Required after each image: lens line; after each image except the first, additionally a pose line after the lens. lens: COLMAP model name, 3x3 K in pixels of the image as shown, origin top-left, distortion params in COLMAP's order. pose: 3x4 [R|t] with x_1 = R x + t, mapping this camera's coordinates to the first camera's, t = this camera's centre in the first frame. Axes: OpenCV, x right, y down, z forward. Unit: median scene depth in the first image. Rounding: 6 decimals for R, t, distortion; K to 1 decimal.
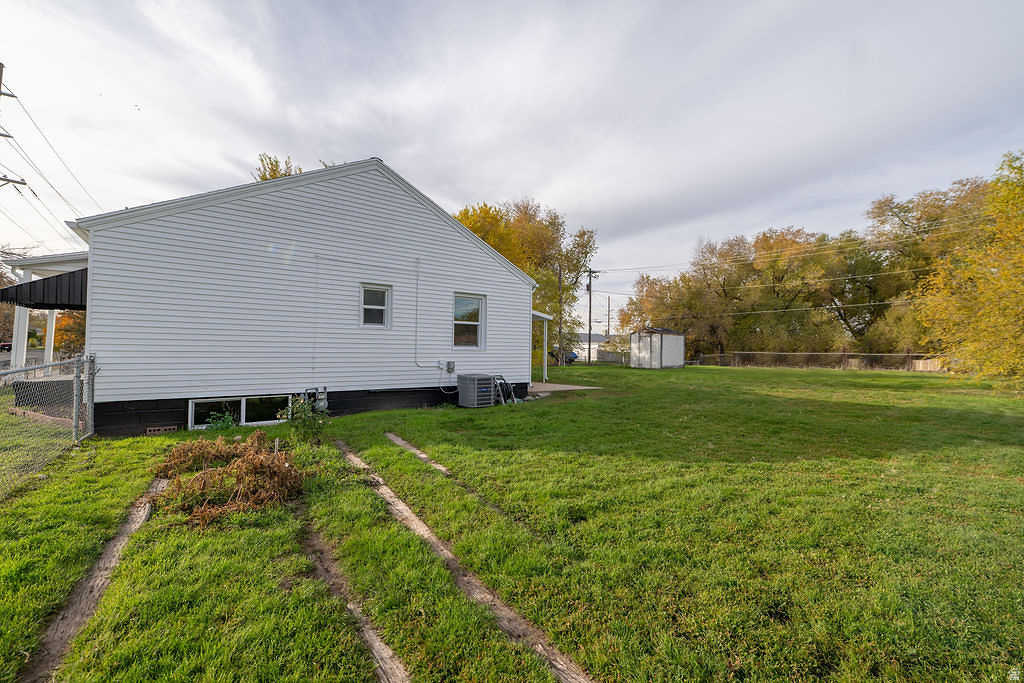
lens RADIAL K [[409.7, 0, 517.0], [0, 409.7, 336.3], [0, 0, 1]] dist [0.000572, -0.000520]
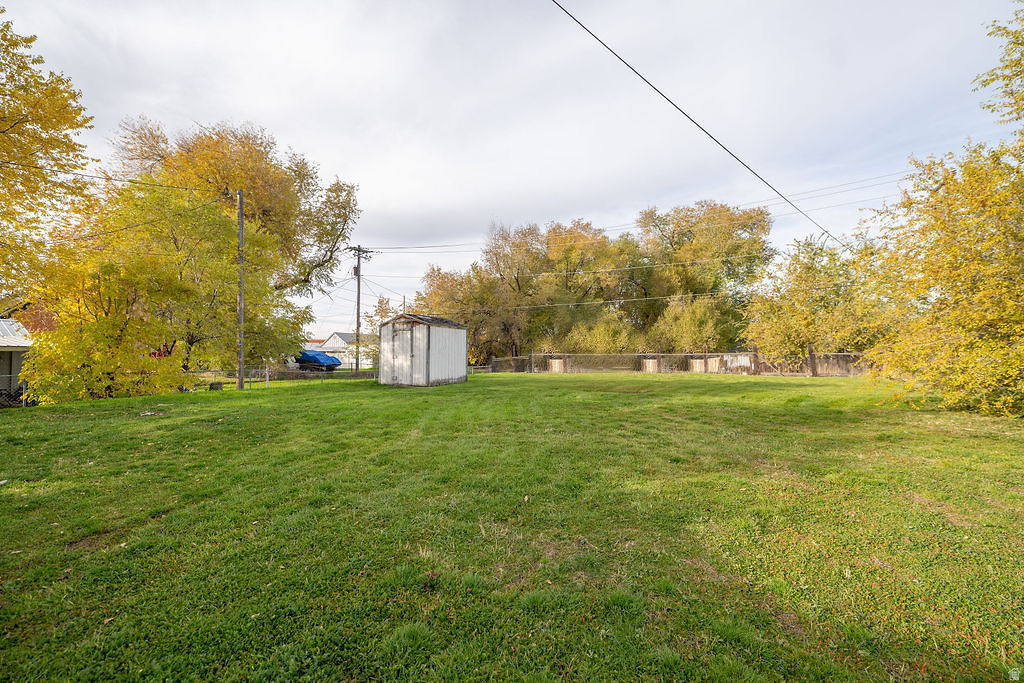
lens RADIAL K [[409.7, 0, 515.0], [0, 409.7, 341.7], [0, 0, 1]] dist [0.000572, -0.000520]
pose [[0.891285, -0.001621, 0.453441, 0.110989], [-0.000761, 0.999987, 0.005071, 0.007951], [-0.453444, -0.004865, 0.891272, 0.238026]]
